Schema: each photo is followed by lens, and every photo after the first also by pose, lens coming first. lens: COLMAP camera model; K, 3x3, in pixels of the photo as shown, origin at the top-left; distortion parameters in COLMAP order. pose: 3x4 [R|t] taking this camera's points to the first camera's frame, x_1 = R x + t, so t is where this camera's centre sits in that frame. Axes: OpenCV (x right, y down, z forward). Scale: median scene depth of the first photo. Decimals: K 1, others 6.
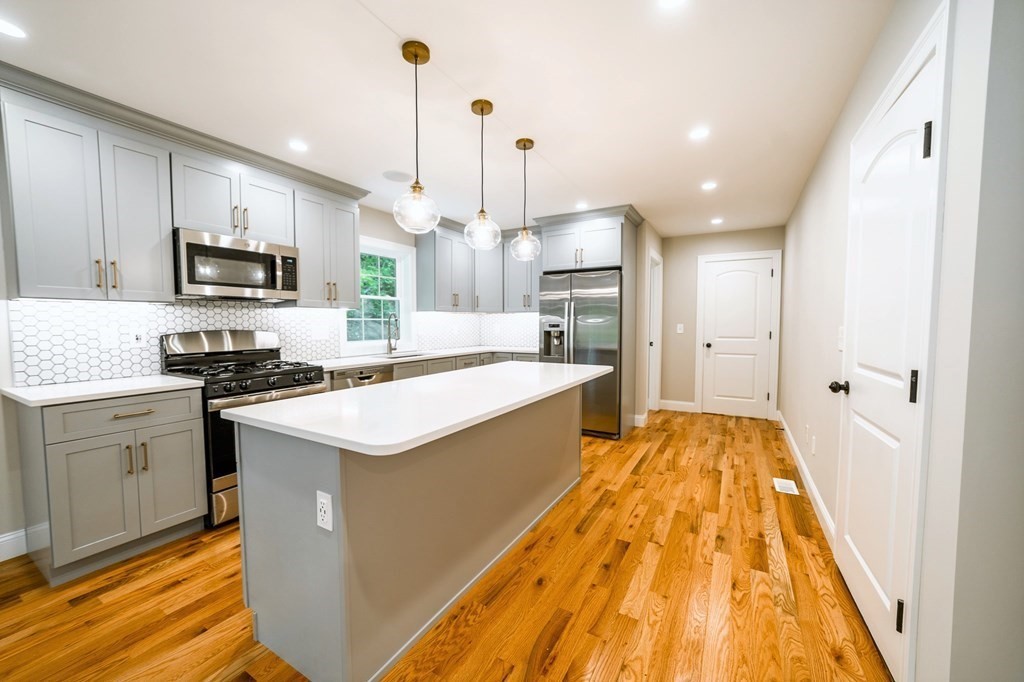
lens RADIAL K [[390.3, 0, 510.9], [0, 390.3, 342.2], [0, 0, 1]] dist [-0.016817, 0.004273]
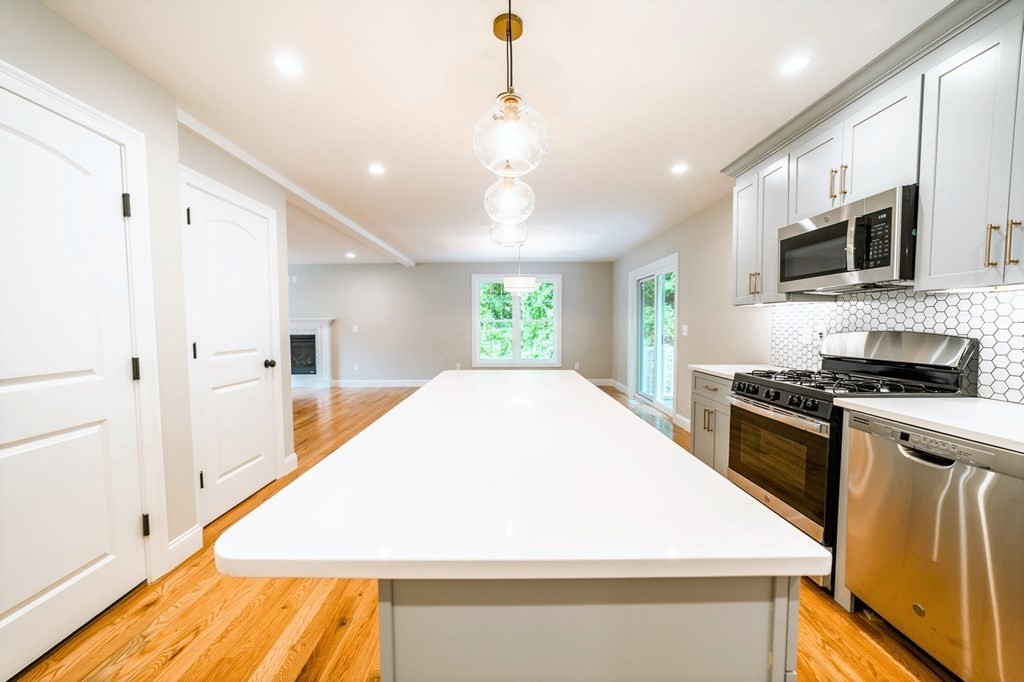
lens RADIAL K [[390.3, 0, 510.9], [0, 390.3, 344.4], [0, 0, 1]] dist [-0.016817, 0.004273]
pose [[-0.861606, 0.033645, -0.506461, 0.207067], [-0.018458, 0.995064, 0.097505, -0.056805], [0.507242, 0.093359, -0.856732, 1.132091]]
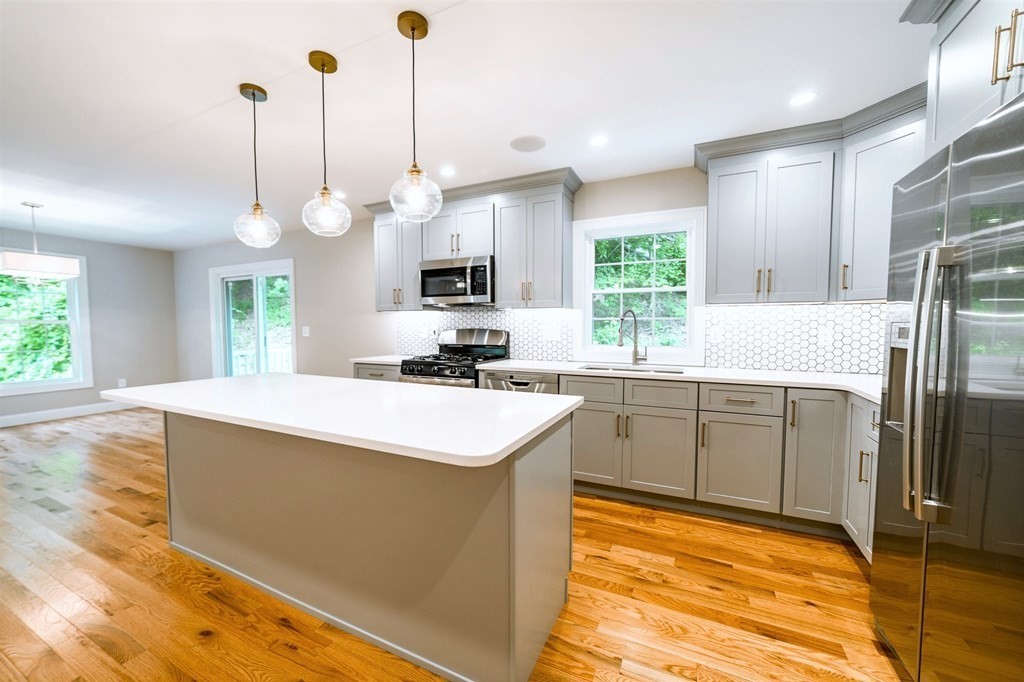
lens RADIAL K [[390.3, 0, 510.6], [0, 390.3, 346.2], [0, 0, 1]] dist [-0.016817, 0.004273]
pose [[0.082173, 0.059147, -0.994861, 0.539138], [-0.046300, 0.997386, 0.055473, -0.046316], [0.995542, 0.041504, 0.084697, 0.912868]]
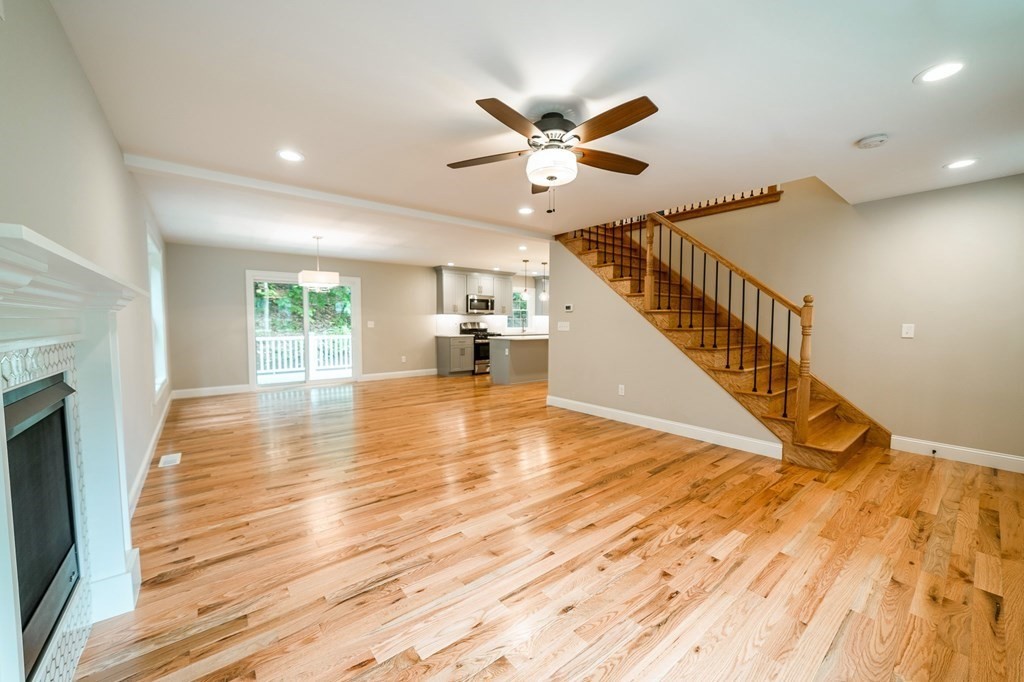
lens RADIAL K [[390.3, 0, 508.1], [0, 390.3, 344.3], [0, 0, 1]] dist [-0.016817, 0.004273]
pose [[0.931429, 0.027165, -0.362908, 0.670162], [-0.023387, 0.999617, 0.014802, 0.090018], [0.363172, -0.005300, 0.931707, -1.792067]]
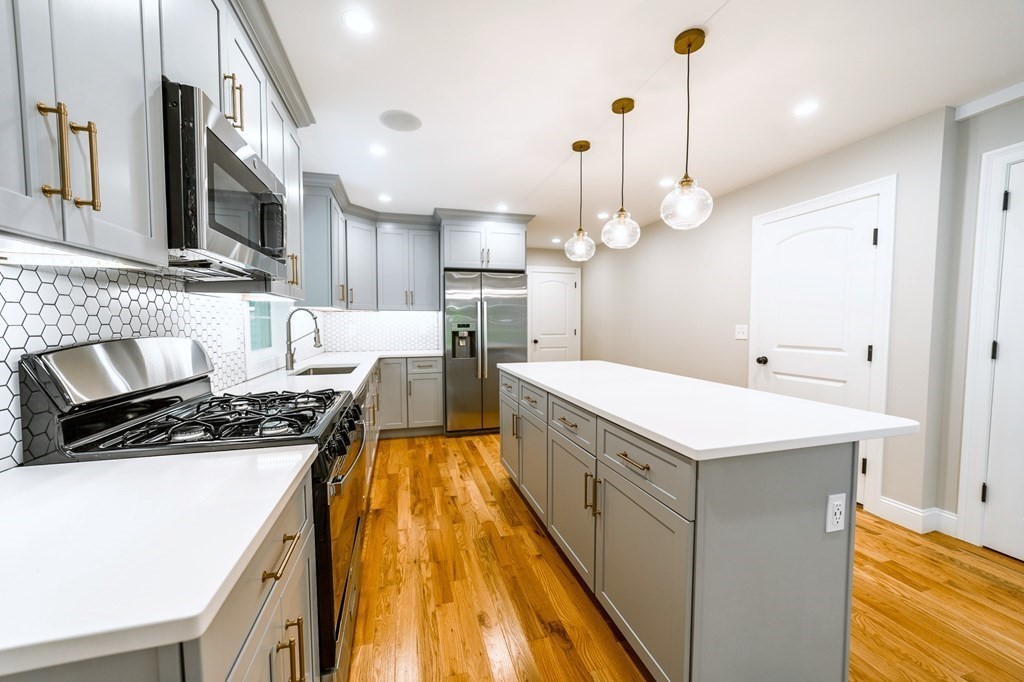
lens RADIAL K [[390.3, 0, 510.4], [0, 390.3, 342.3], [0, 0, 1]] dist [-0.016817, 0.004273]
pose [[0.696015, -0.034126, 0.717216, -0.680213], [0.034967, 0.999296, 0.013614, -0.014835], [-0.717176, 0.015603, 0.696718, 0.354141]]
